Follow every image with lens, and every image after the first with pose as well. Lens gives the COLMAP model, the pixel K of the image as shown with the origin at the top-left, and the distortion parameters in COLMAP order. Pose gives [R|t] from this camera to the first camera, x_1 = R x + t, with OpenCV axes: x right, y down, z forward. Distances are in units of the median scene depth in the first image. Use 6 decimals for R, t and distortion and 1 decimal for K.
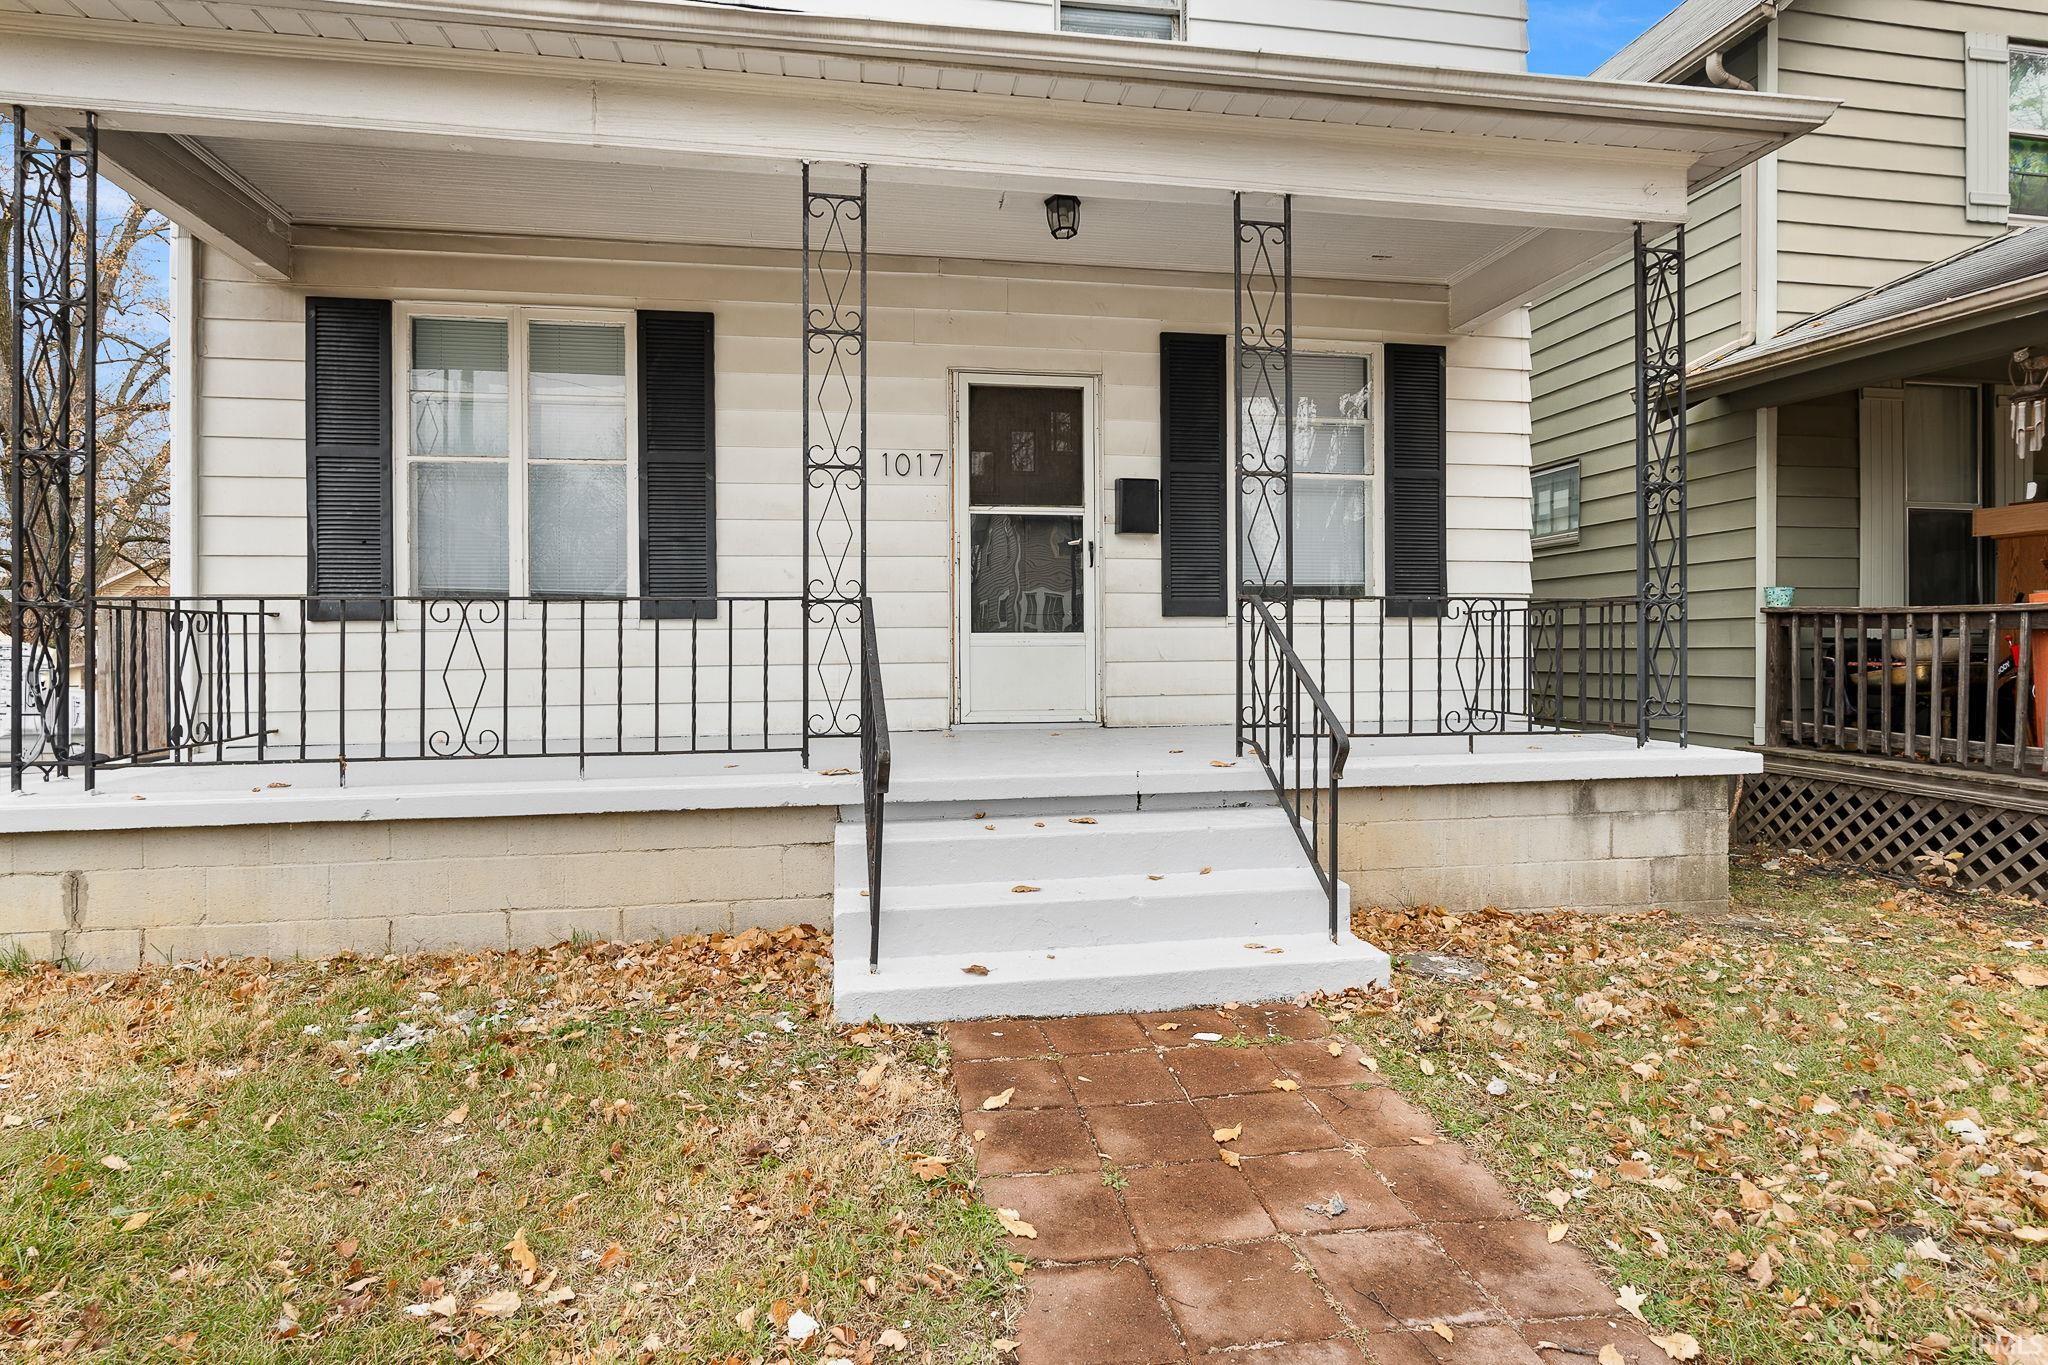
lens RADIAL K [[1018.1, 0, 996.7], [0, 1018.1, 651.9], [0, 0, 1]] dist [0.002536, -0.001835]
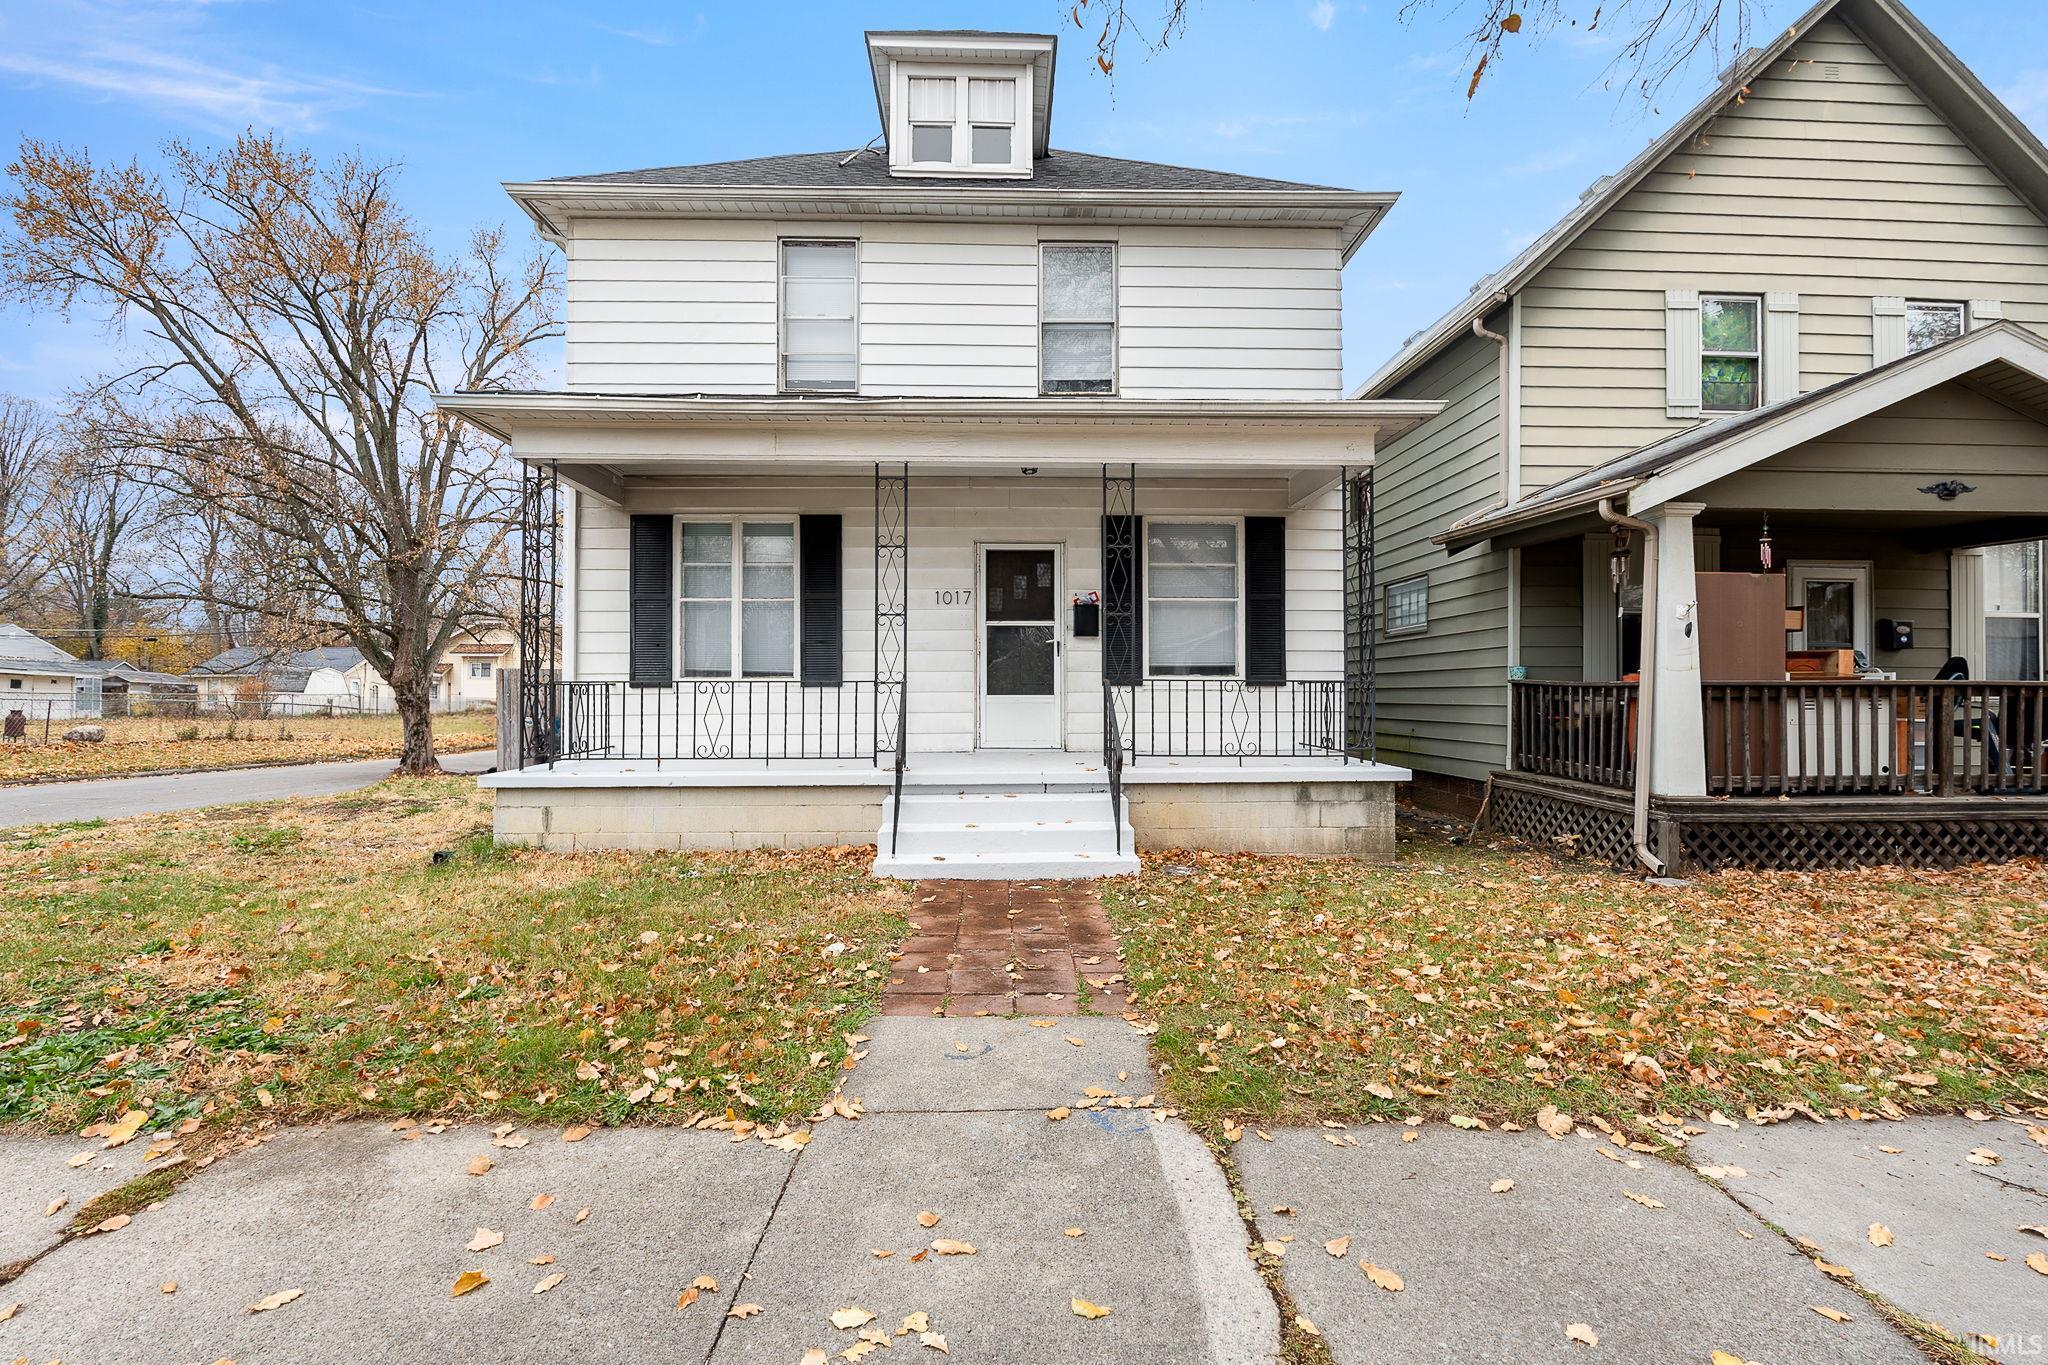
lens RADIAL K [[872.6, 0, 995.7], [0, 872.6, 683.9], [0, 0, 1]] dist [0.000152, -0.000828]
pose [[0.990239, 0.003328, -0.139343, 0.213937], [-0.005063, 0.999914, -0.012105, -0.021629], [0.139290, 0.012693, 0.990170, -0.495509]]
